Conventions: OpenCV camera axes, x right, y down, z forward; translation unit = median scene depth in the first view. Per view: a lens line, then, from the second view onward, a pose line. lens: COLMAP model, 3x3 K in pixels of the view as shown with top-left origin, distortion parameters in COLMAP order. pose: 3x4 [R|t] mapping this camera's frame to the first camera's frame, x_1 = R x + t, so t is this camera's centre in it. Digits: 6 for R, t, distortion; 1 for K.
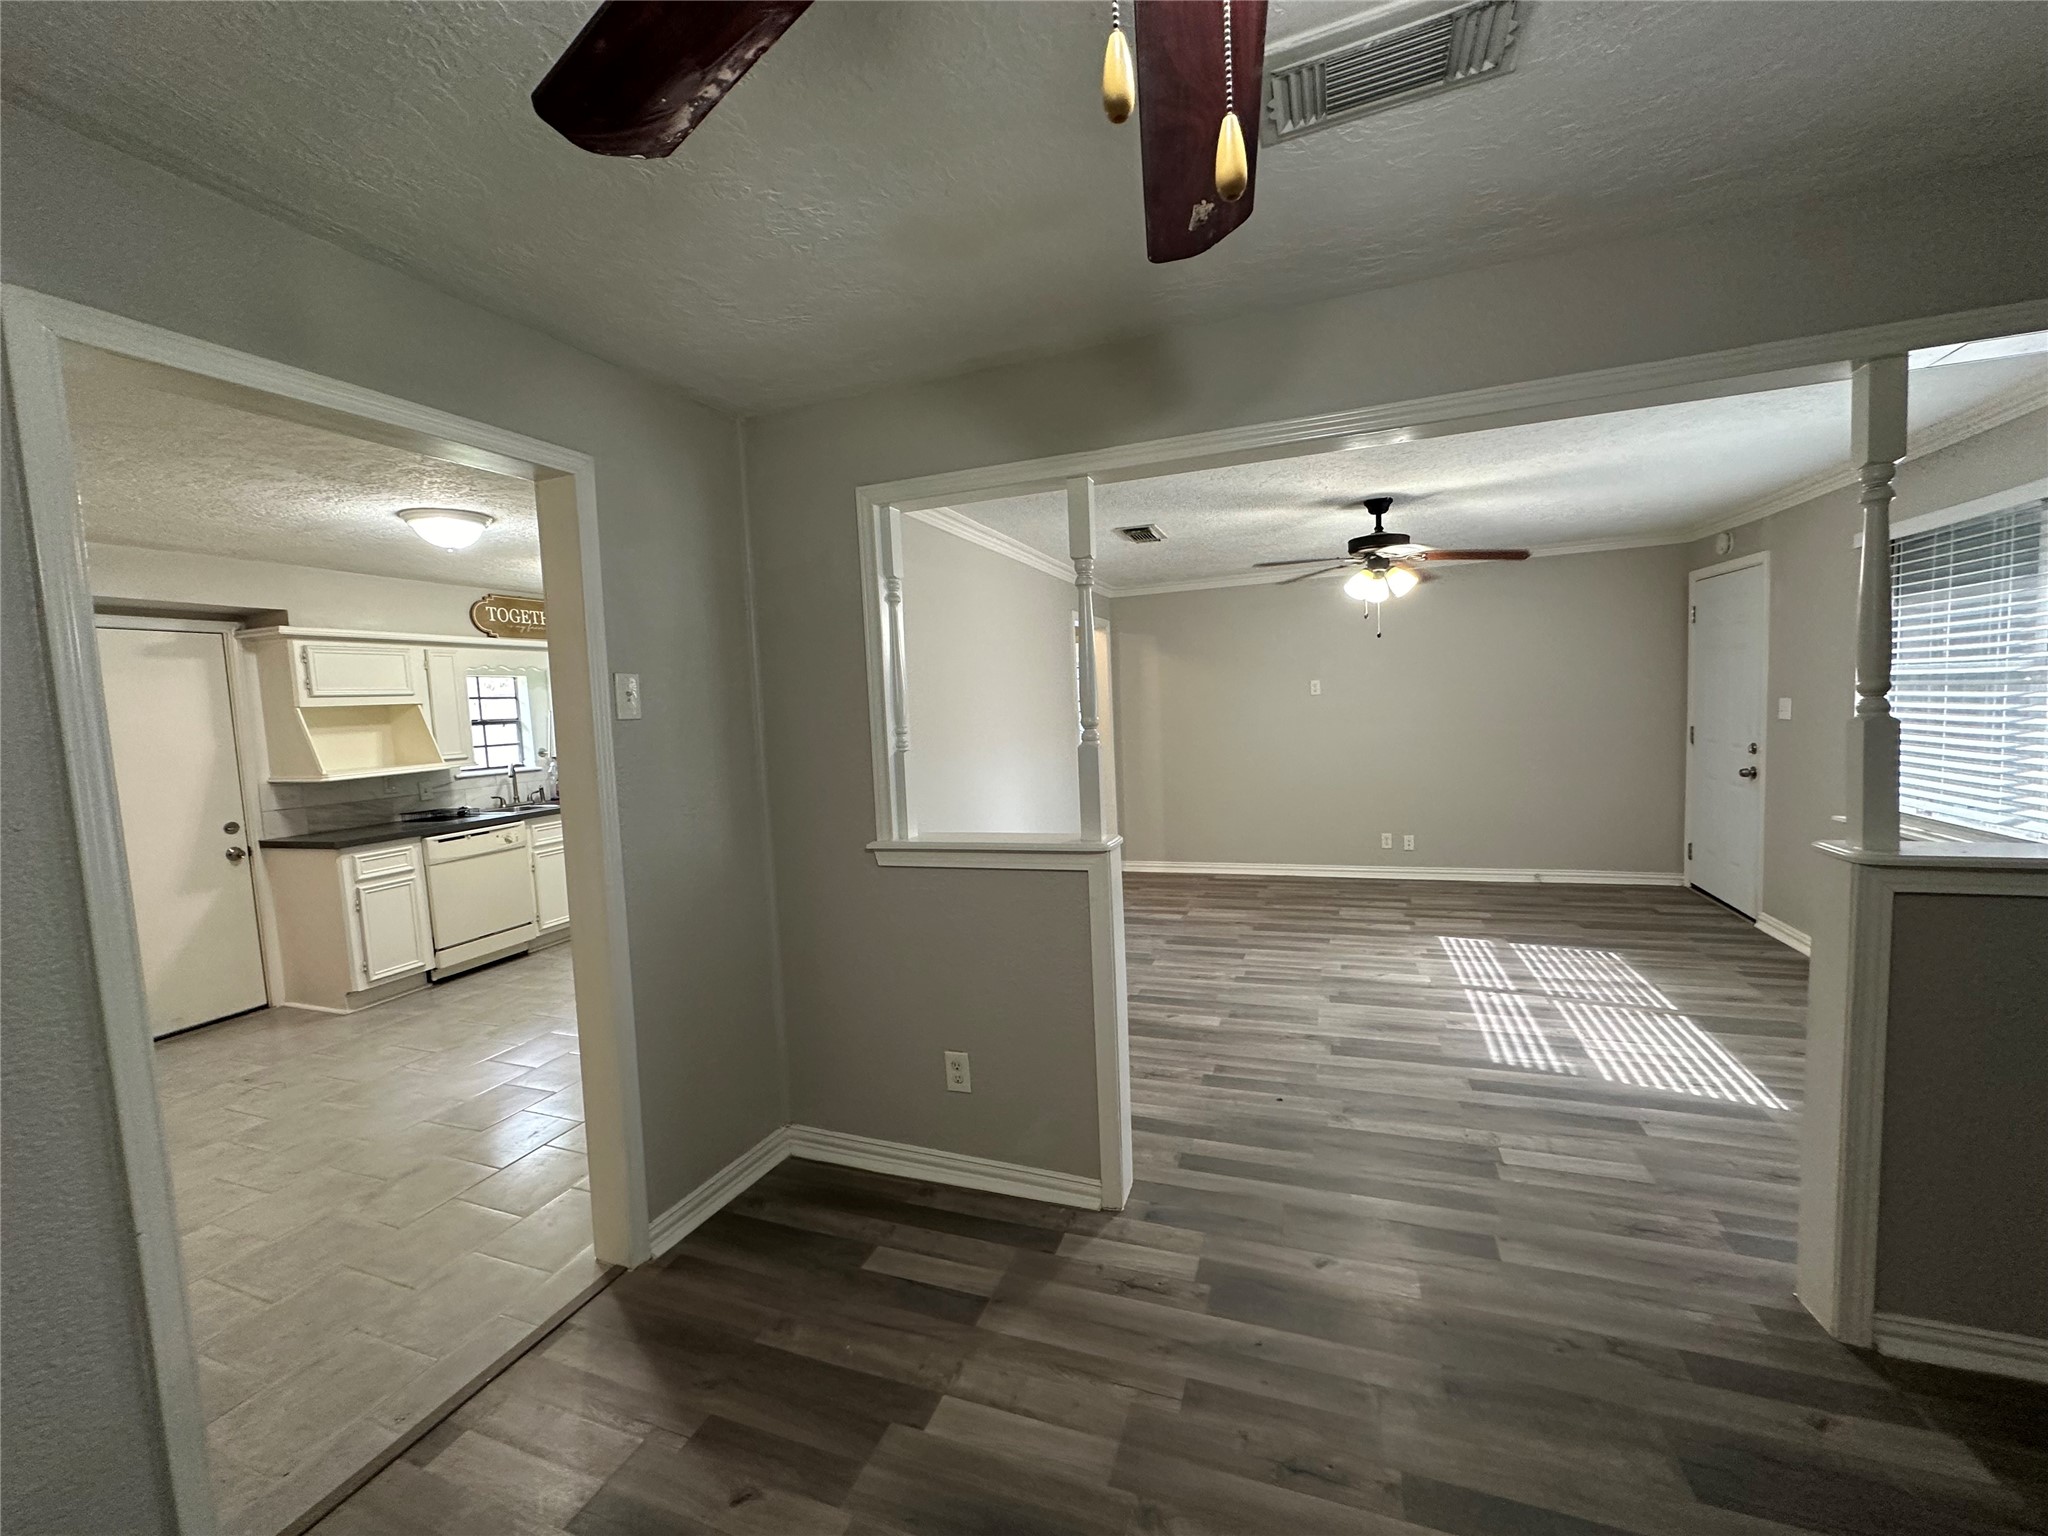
lens RADIAL K [[805.1, 0, 1024.0], [0, 805.1, 768.0], [0, 0, 1]] dist [-0.008467, 0.000256]
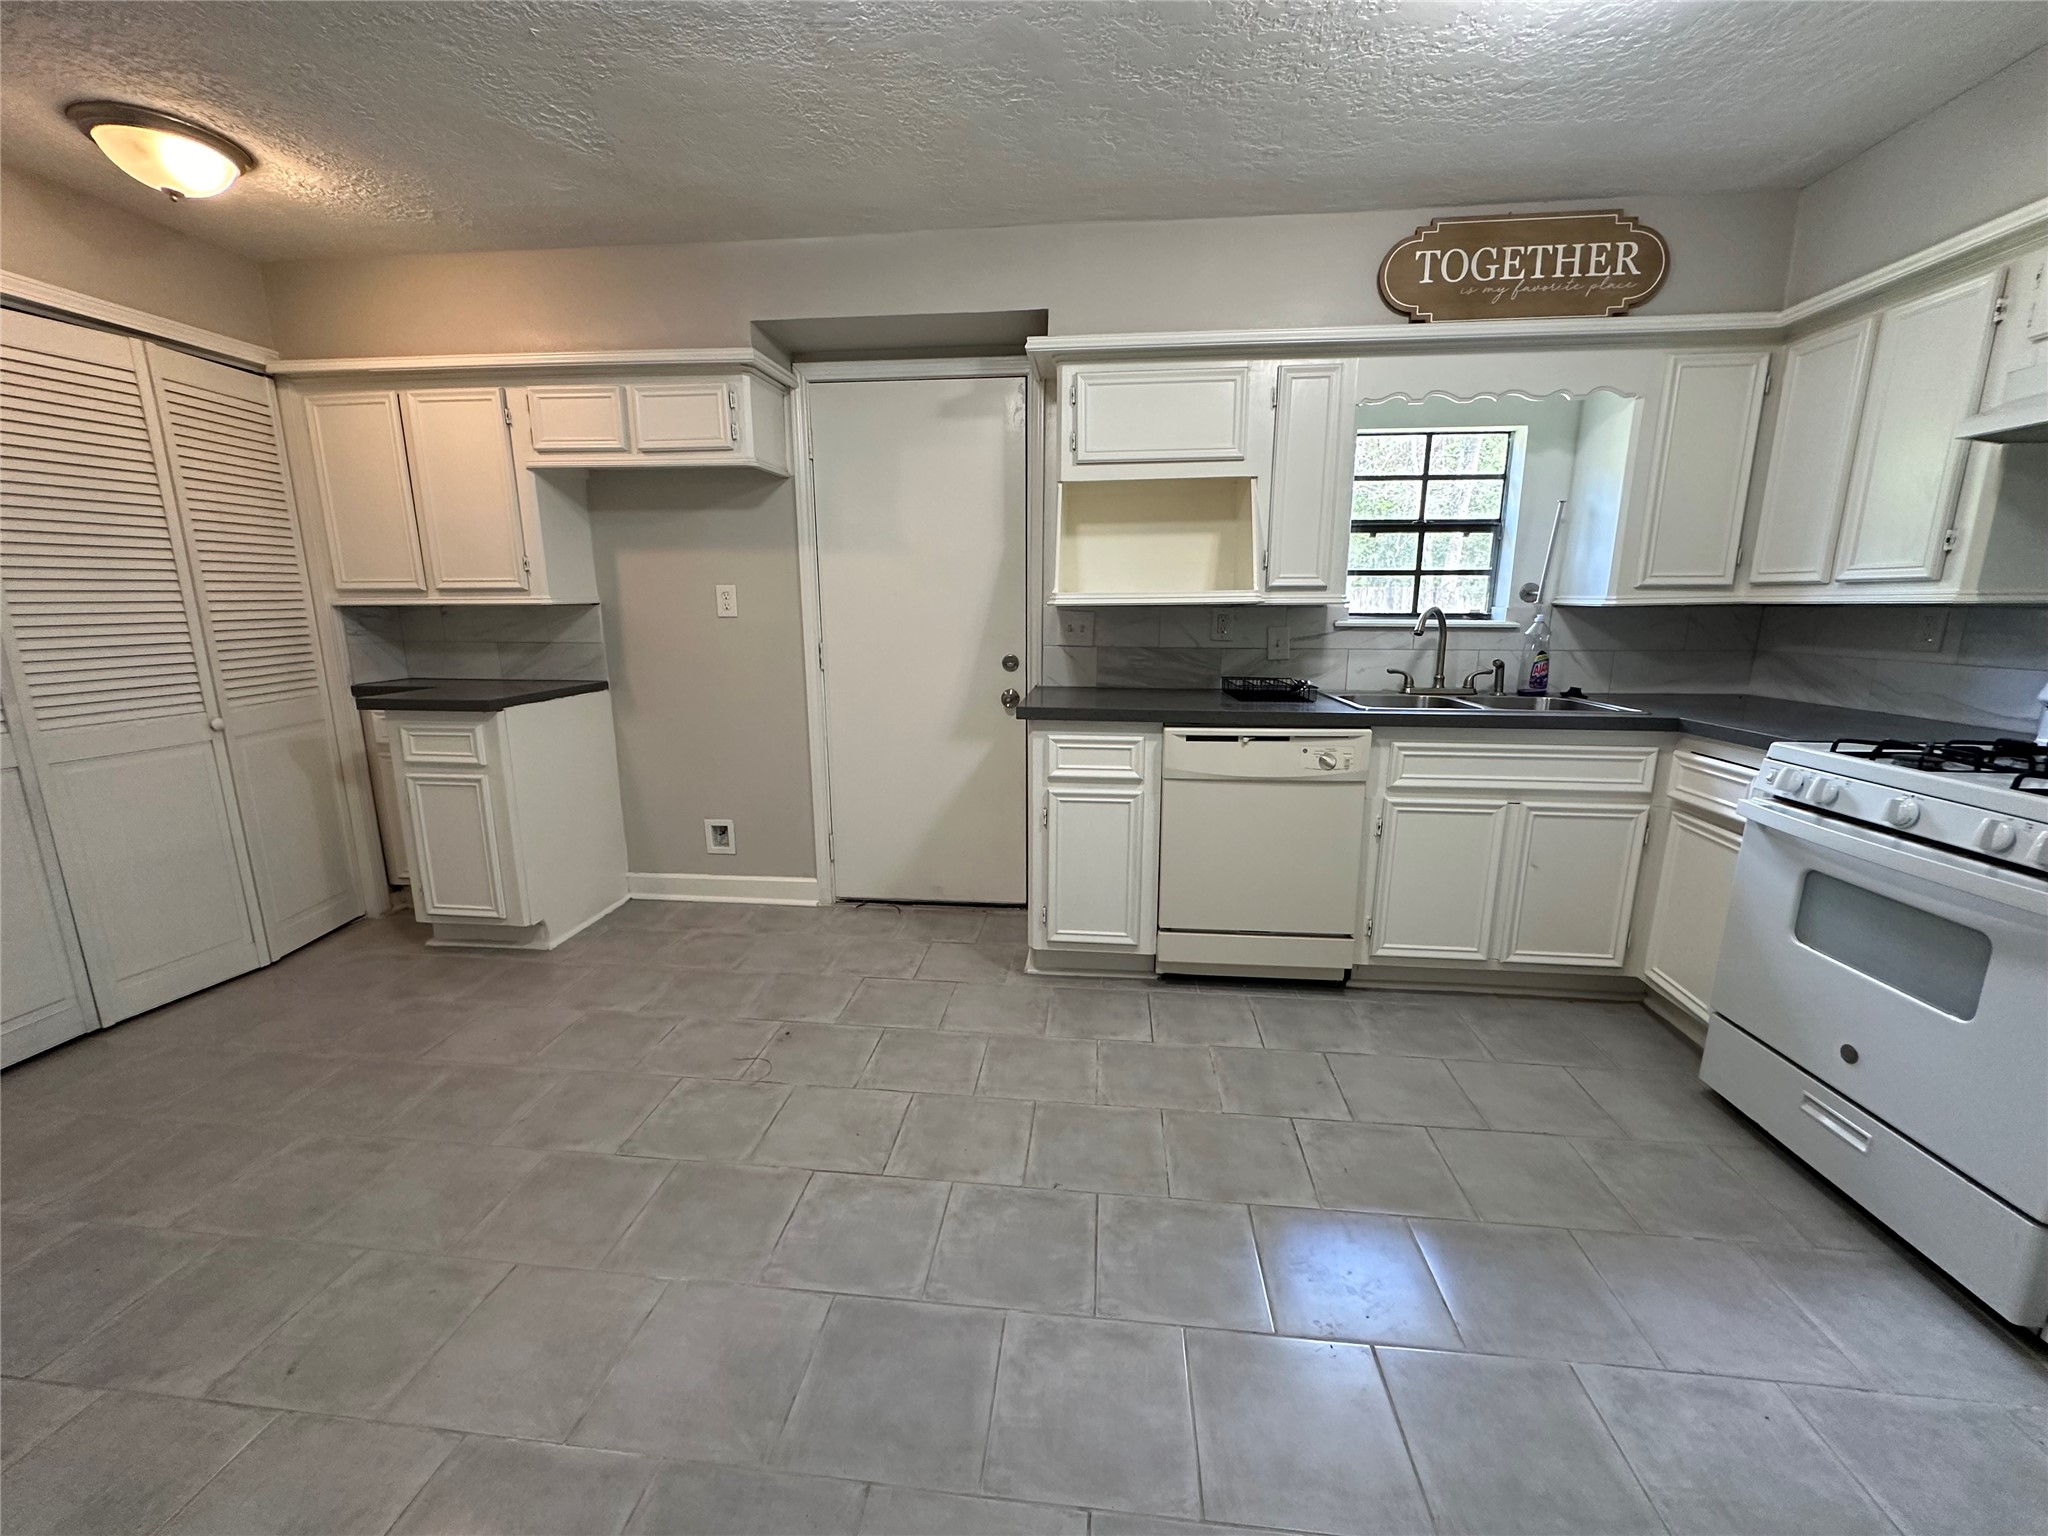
lens RADIAL K [[805.1, 0, 1024.0], [0, 805.1, 768.0], [0, 0, 1]] dist [-0.008467, 0.000256]
pose [[0.243057, 0.242531, -0.939203, -0.254525], [-0.087914, 0.969761, 0.227670, -0.000348], [0.966020, 0.027232, 0.257029, 0.758038]]
